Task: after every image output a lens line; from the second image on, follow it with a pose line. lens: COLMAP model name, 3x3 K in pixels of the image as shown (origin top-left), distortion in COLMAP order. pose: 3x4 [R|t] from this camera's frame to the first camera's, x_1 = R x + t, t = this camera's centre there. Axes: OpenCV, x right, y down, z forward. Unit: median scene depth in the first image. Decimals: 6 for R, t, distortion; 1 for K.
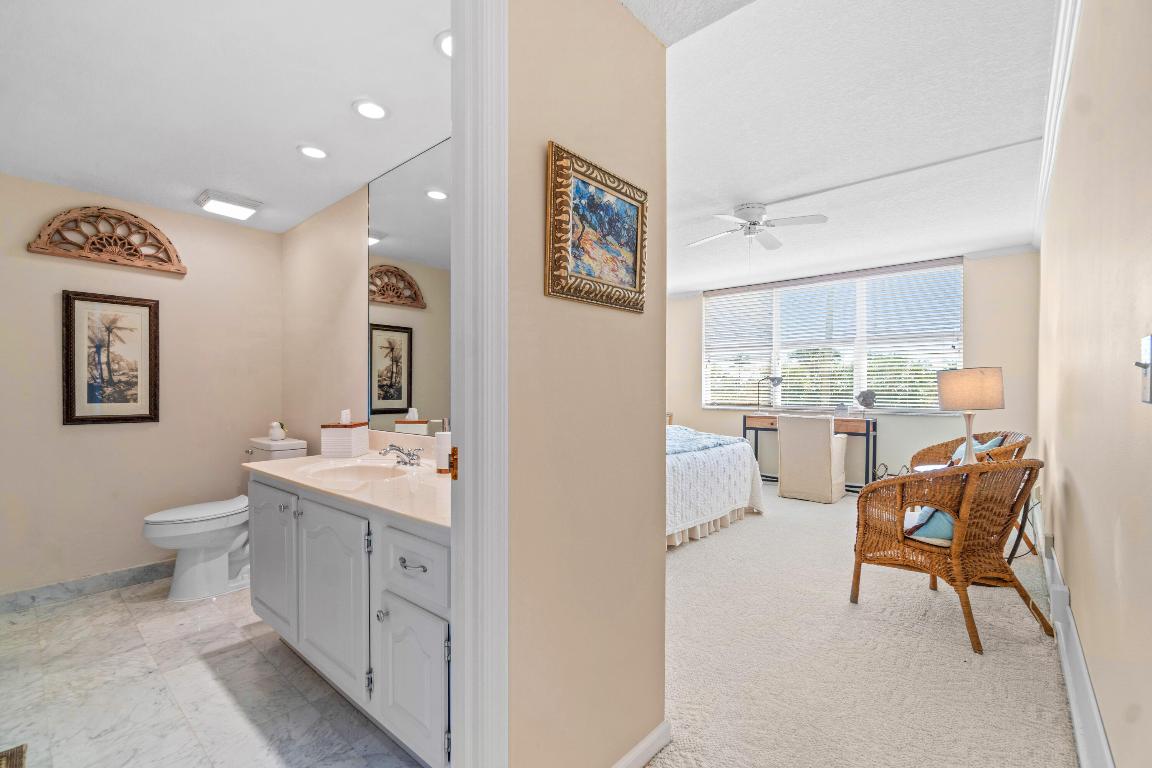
lens RADIAL K [[506.7, 0, 575.6], [0, 506.7, 394.1], [0, 0, 1]] dist [-0.004735, 0.000782]
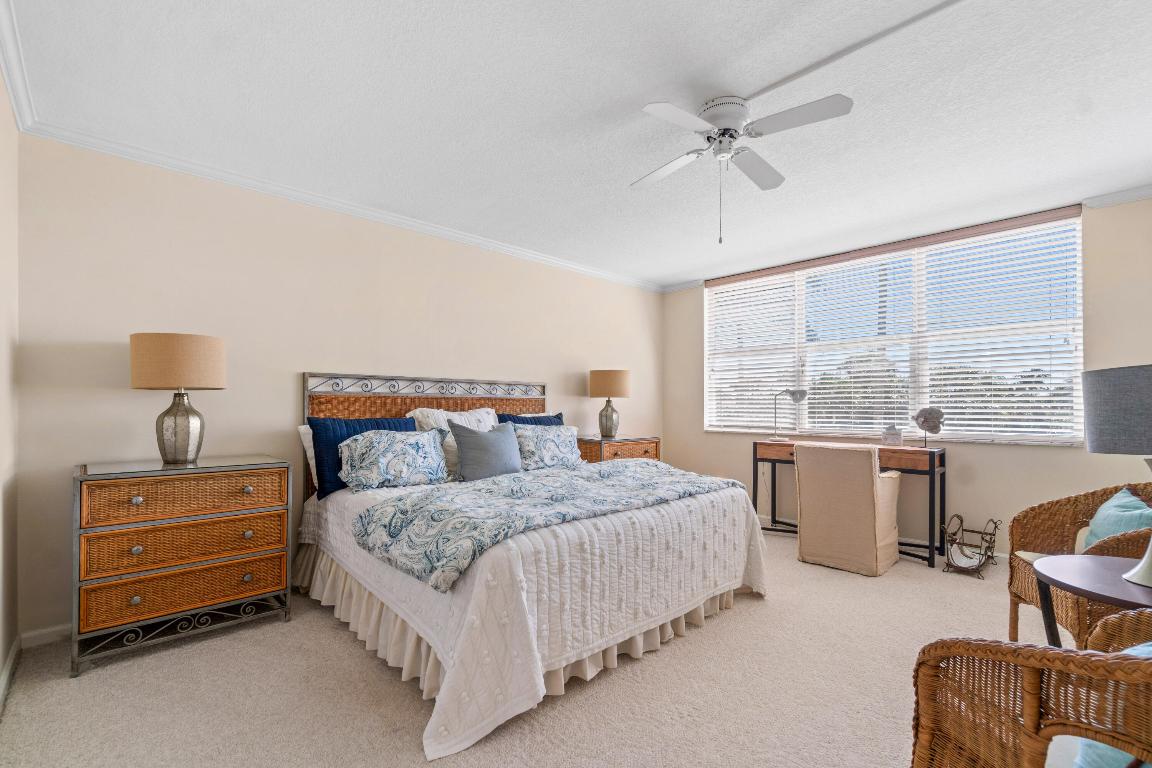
lens RADIAL K [[506.7, 0, 574.8], [0, 506.7, 404.2], [0, 0, 1]] dist [-0.004735, 0.000782]
pose [[0.996204, -0.006240, -0.086822, 0.268942], [0.005174, 0.999909, -0.012498, -0.010446], [0.086892, 0.012001, 0.996145, 0.473703]]
